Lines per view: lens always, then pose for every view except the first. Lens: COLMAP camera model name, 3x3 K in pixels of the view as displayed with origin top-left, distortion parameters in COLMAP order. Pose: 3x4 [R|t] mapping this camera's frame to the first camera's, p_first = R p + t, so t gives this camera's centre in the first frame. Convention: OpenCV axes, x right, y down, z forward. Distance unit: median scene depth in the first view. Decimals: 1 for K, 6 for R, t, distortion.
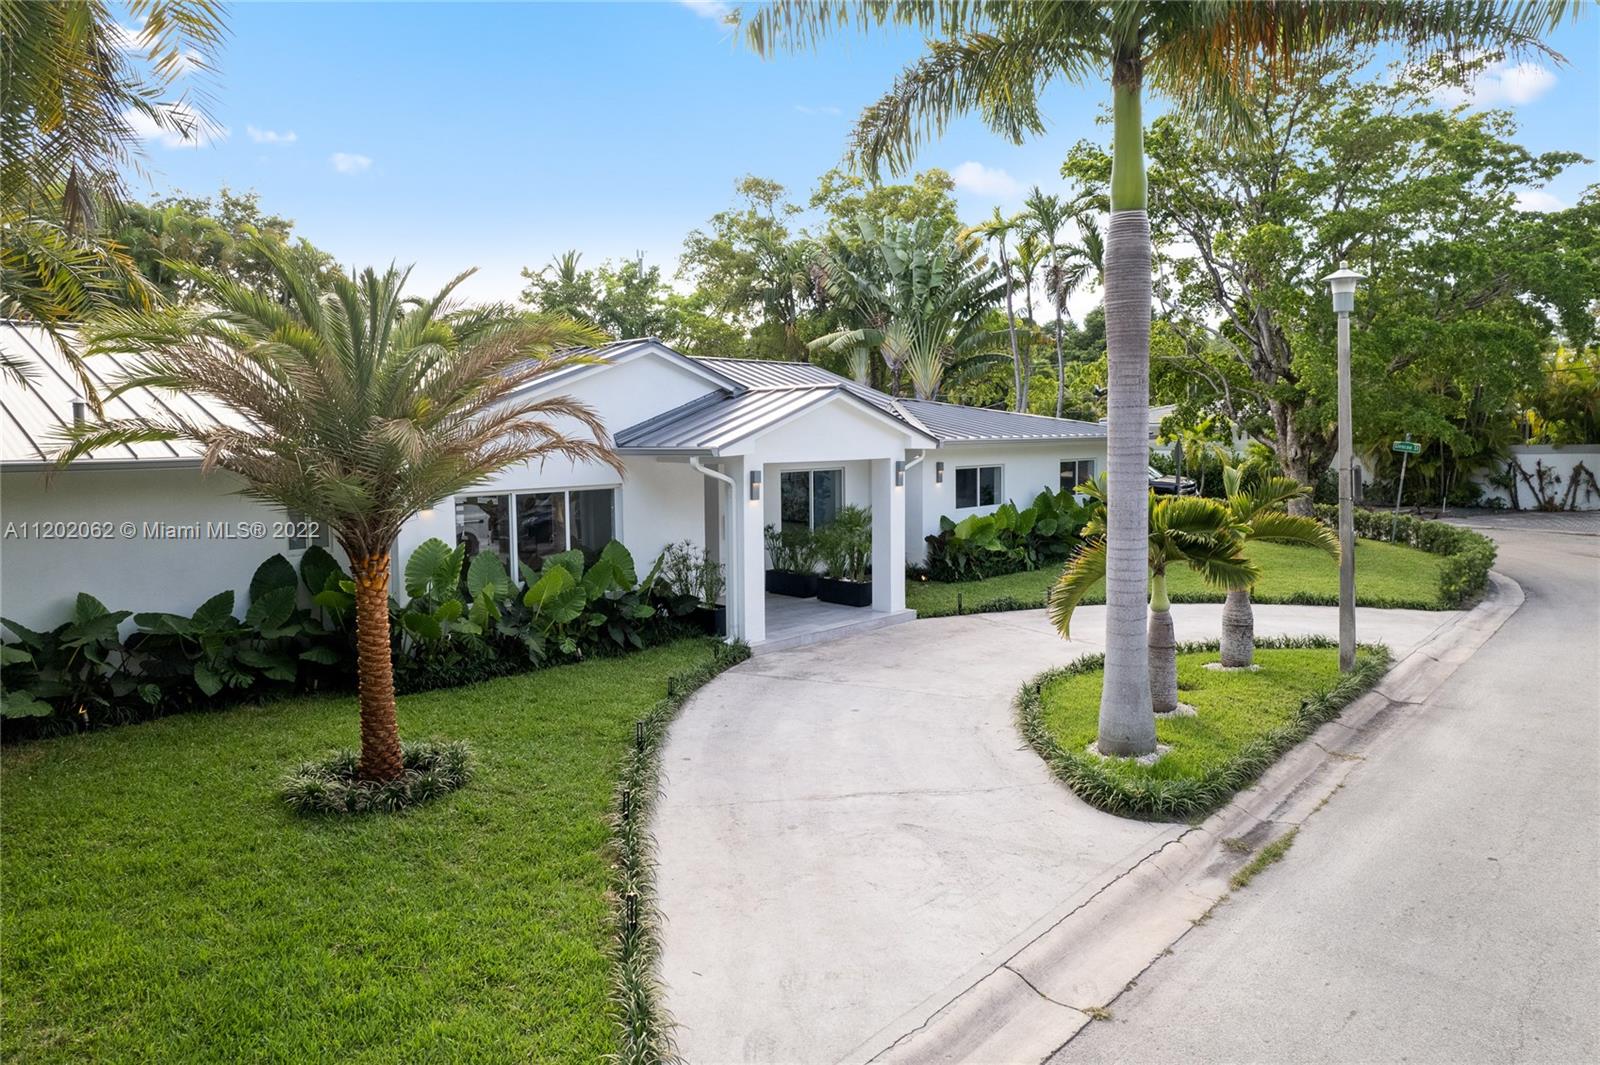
lens RADIAL K [[1013.9, 0, 802.3], [0, 1013.9, 498.0], [0, 0, 1]] dist [-0.045834, 0.030594]
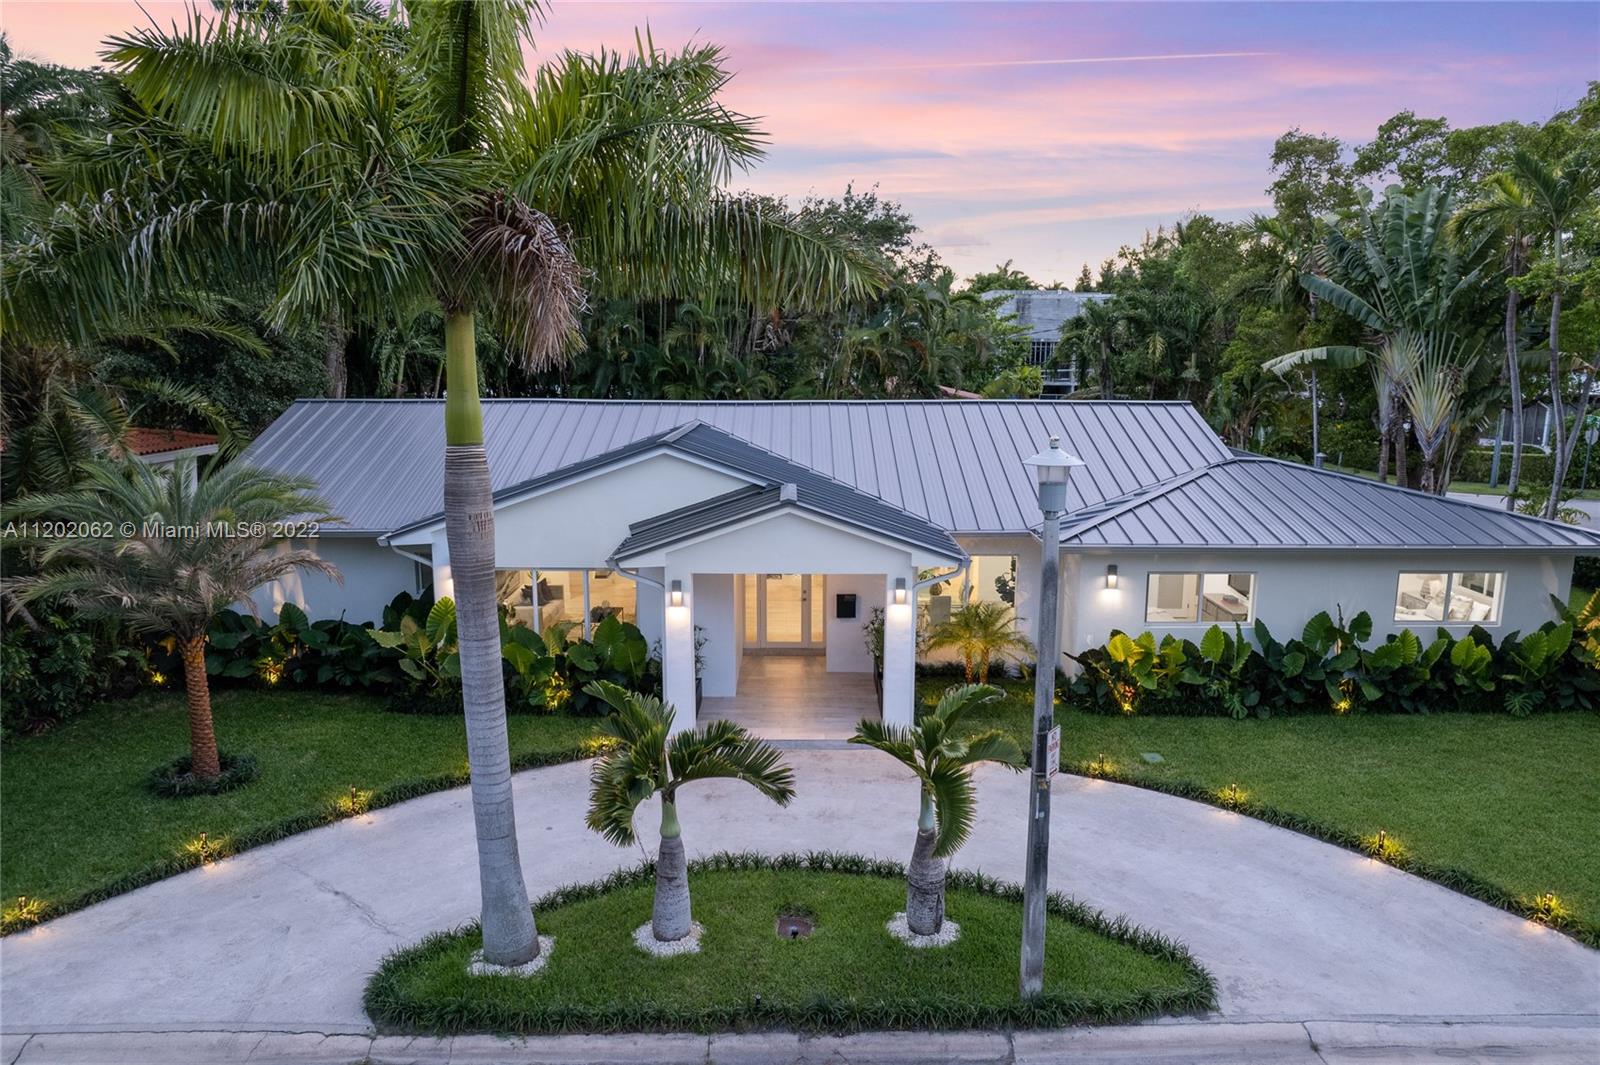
lens RADIAL K [[1013.9, 0, 802.3], [0, 1013.9, 498.0], [0, 0, 1]] dist [-0.045834, 0.030594]
pose [[0.689625, 0.117368, -0.714592, 0.555491], [-0.067208, 0.992893, 0.098218, -0.157143], [0.721041, -0.019707, 0.692612, 0.241254]]
